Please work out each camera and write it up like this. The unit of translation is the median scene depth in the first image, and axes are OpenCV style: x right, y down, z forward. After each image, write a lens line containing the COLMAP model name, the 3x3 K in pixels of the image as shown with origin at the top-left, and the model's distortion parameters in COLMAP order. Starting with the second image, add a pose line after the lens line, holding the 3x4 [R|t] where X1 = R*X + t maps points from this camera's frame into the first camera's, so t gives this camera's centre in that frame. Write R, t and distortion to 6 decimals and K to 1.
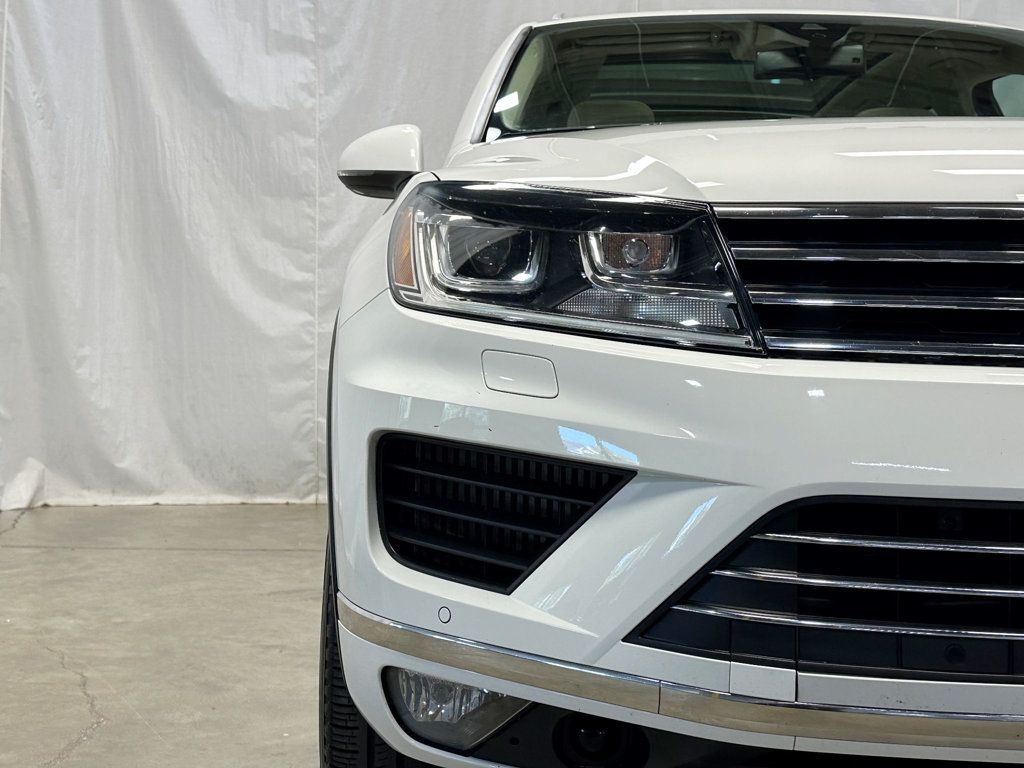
lens RADIAL K [[1302.3, 0, 512.0], [0, 1302.3, 384.0], [0, 0, 1]] dist [0.225784, -0.651409]
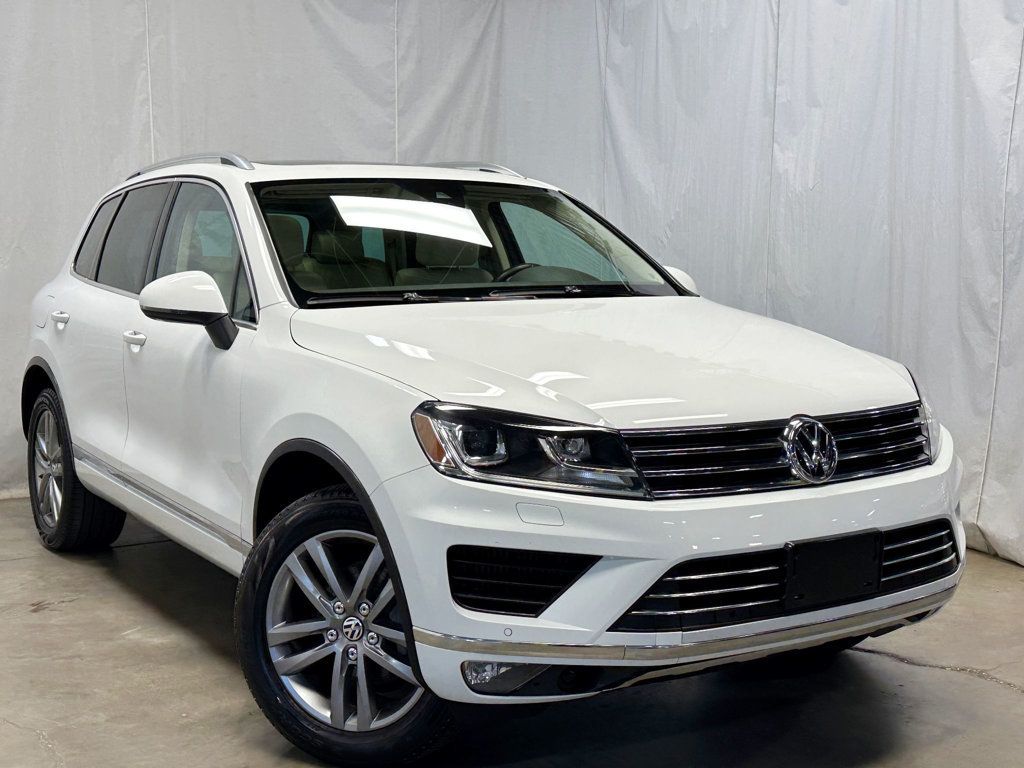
lens RADIAL K [[1302.3, 0, 512.0], [0, 1302.3, 384.0], [0, 0, 1]] dist [0.225784, -0.651409]
pose [[0.836782, -0.080313, 0.541614, -0.289164], [0.031642, 0.994624, 0.098601, -0.106263], [-0.546621, -0.065370, 0.834825, -0.179999]]
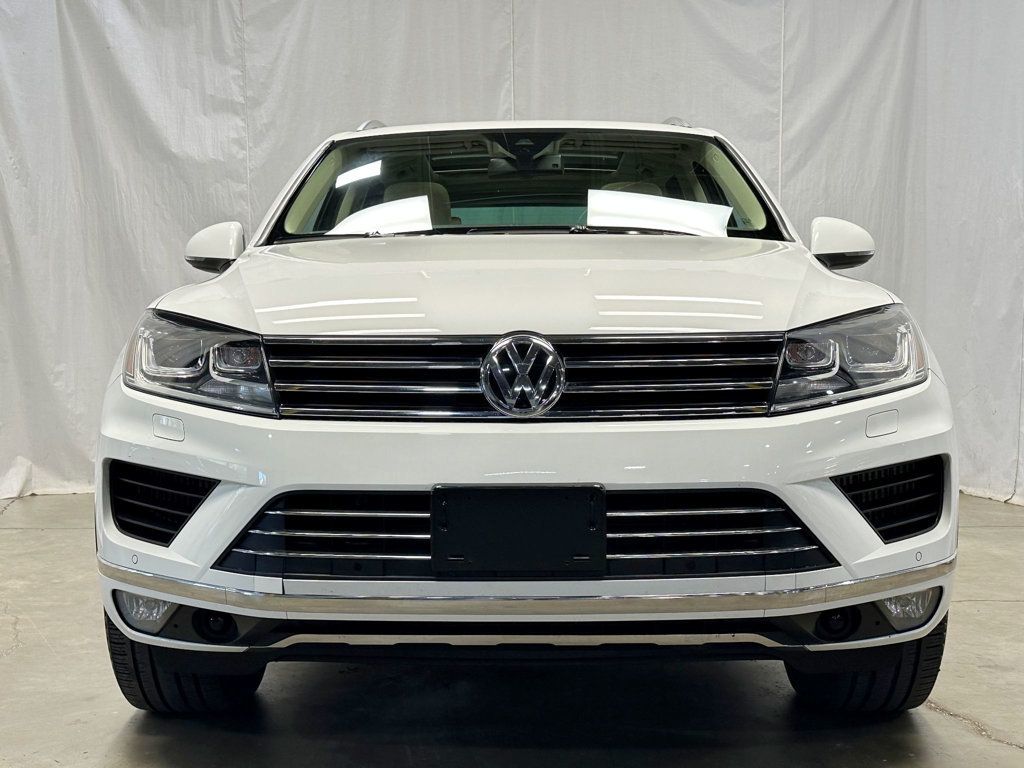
lens RADIAL K [[1302.3, 0, 512.0], [0, 1302.3, 384.0], [0, 0, 1]] dist [0.225784, -0.651409]
pose [[0.999037, -0.026609, -0.034873, 0.138697], [0.027305, 0.999435, 0.019620, -0.023067], [0.034331, -0.020553, 0.999199, -0.209635]]
